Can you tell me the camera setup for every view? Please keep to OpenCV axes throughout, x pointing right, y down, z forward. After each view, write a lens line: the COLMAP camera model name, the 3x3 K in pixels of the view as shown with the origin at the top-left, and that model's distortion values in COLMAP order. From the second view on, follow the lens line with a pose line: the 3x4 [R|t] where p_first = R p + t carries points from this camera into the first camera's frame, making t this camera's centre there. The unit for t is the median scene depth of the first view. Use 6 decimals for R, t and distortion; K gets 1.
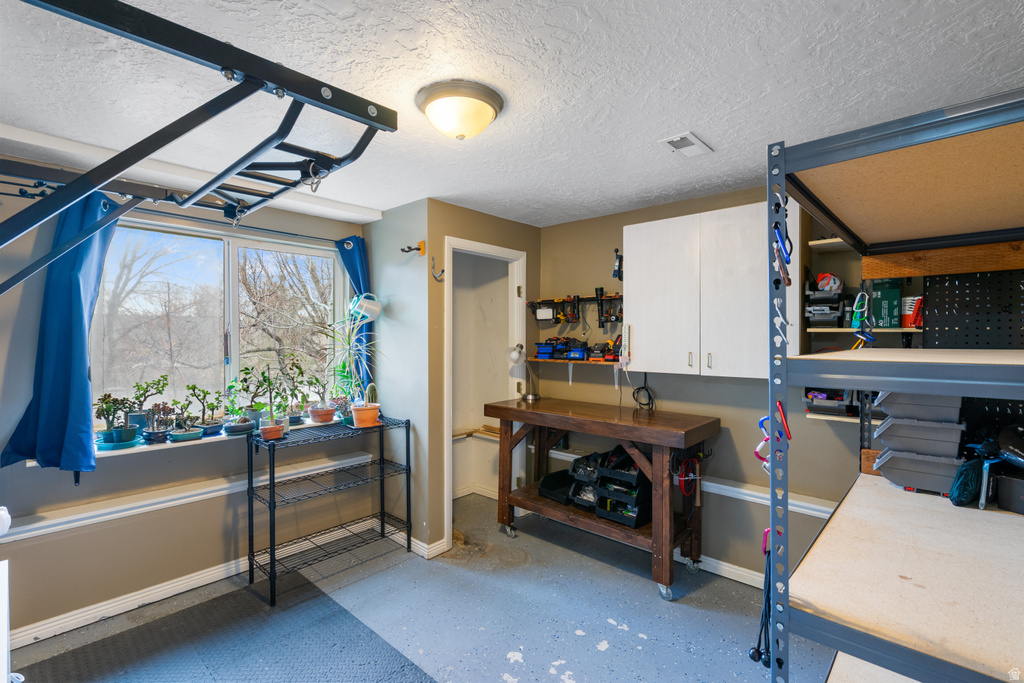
lens RADIAL K [[462.0, 0, 511.7], [0, 462.0, 337.3], [0, 0, 1]] dist [-0.001156, 0.001261]
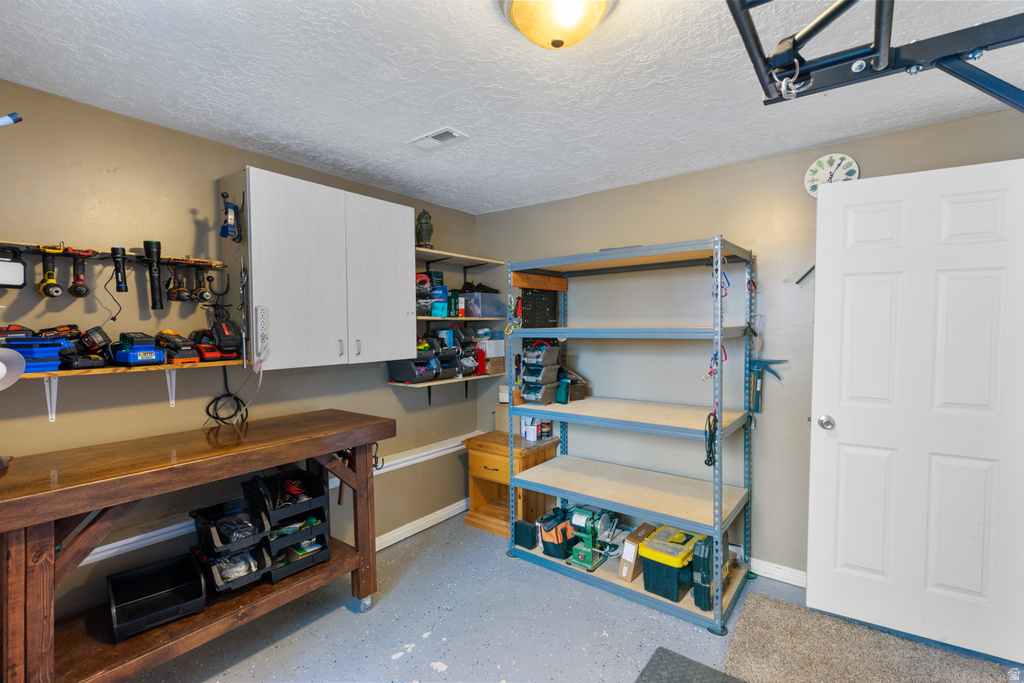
lens RADIAL K [[462.0, 0, 511.7], [0, 462.0, 339.6], [0, 0, 1]] dist [-0.001156, 0.001261]
pose [[-0.074277, -0.024462, 0.996938, -0.471713], [0.015695, 0.999547, 0.025695, 0.011463], [-0.997114, 0.017556, -0.073860, 0.628873]]
